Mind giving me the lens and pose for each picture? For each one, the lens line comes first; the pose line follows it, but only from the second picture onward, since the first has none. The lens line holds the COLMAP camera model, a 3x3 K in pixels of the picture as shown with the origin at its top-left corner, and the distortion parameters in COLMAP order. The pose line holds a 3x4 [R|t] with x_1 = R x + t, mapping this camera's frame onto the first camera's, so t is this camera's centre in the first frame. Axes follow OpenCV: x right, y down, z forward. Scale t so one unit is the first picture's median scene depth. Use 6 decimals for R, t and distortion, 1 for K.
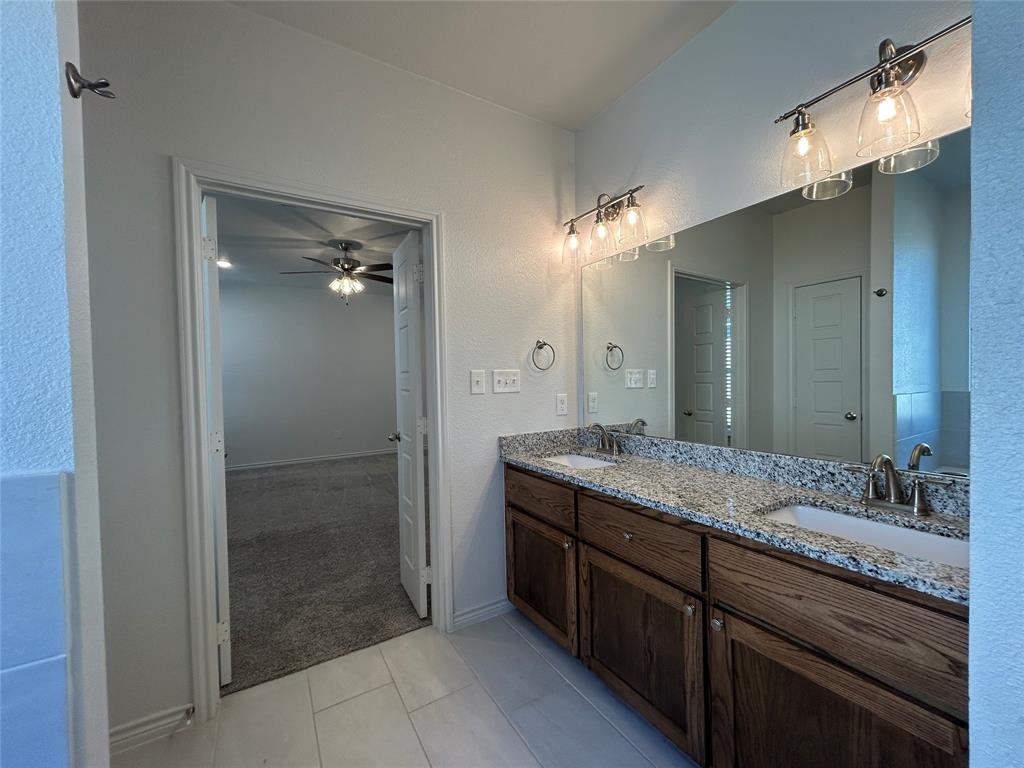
lens RADIAL K [[412.0, 0, 514.7], [0, 412.0, 386.7], [0, 0, 1]] dist [0.002561, -0.000831]
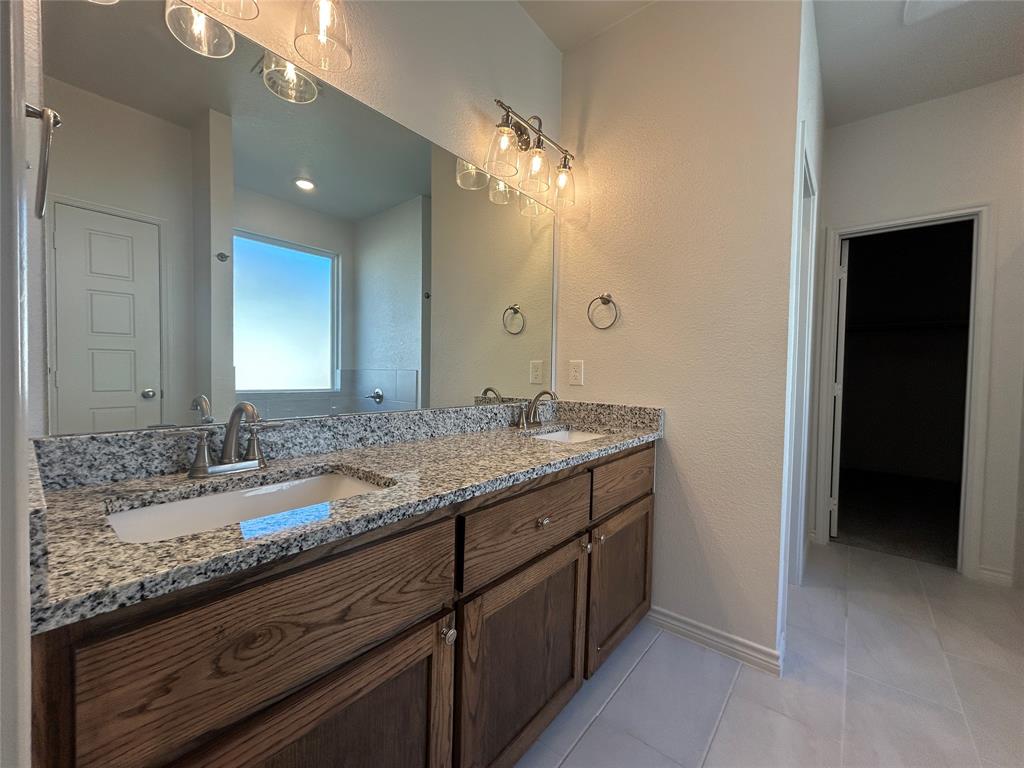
lens RADIAL K [[412.0, 0, 515.5], [0, 412.0, 385.0], [0, 0, 1]] dist [0.002561, -0.000831]
pose [[-0.325928, -0.016297, 0.945254, -0.370884], [0.003863, 0.999820, 0.018569, 0.081237], [-0.945387, 0.009704, -0.325806, 1.121413]]
